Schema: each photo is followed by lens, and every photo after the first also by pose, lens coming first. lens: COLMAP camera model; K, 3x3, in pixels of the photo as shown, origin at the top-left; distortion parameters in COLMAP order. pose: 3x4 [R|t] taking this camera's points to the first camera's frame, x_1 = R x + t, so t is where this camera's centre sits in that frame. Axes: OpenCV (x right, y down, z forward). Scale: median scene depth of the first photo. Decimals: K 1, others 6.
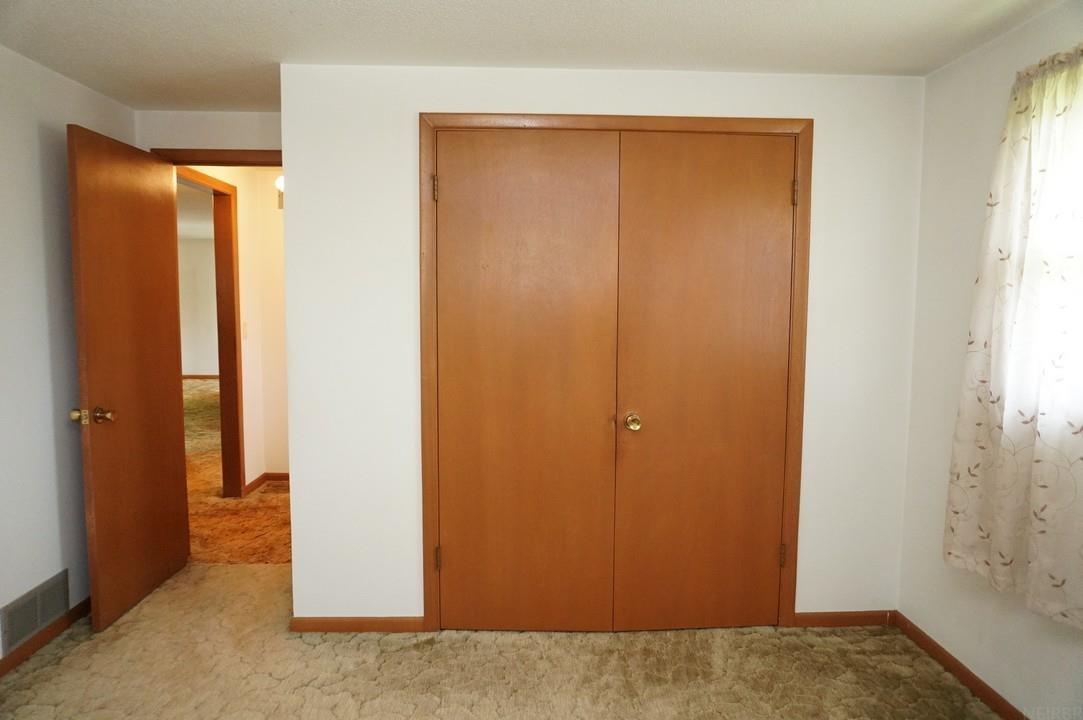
lens RADIAL K [[752.2, 0, 539.3], [0, 752.2, 364.1], [0, 0, 1]] dist [-0.020762, 0.008349]
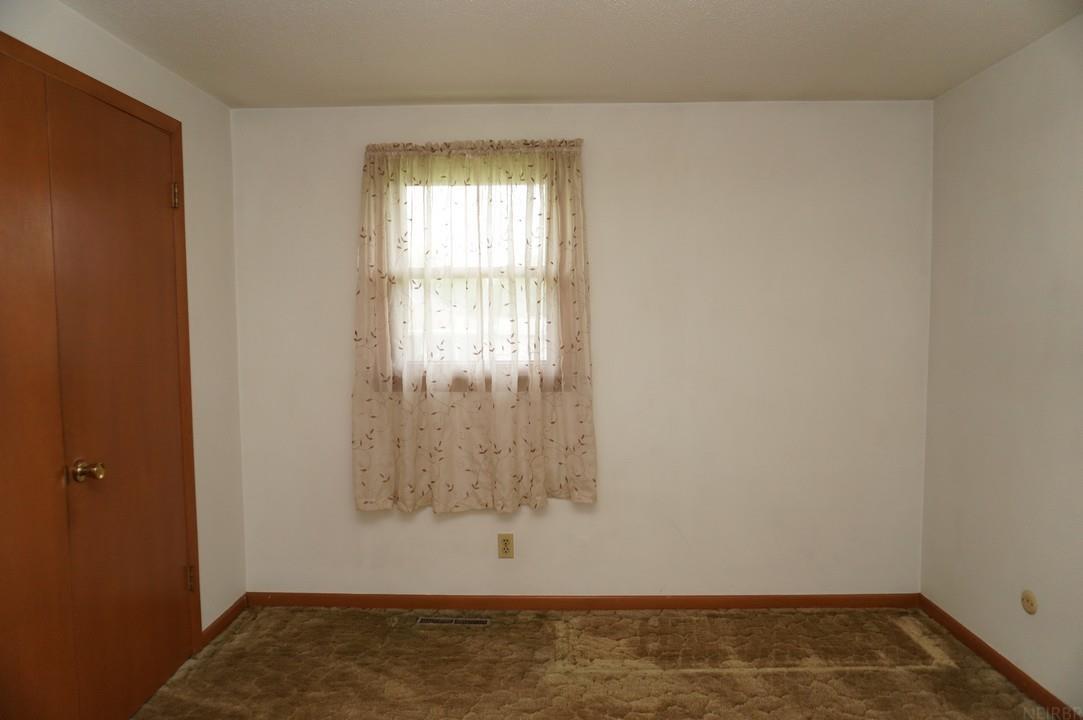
lens RADIAL K [[752.2, 0, 539.3], [0, 752.2, 364.1], [0, 0, 1]] dist [-0.020762, 0.008349]
pose [[0.042121, -0.070004, 0.996657, -0.653120], [0.094549, 0.993345, 0.065775, -0.038384], [-0.994629, 0.091462, 0.048459, 0.557341]]
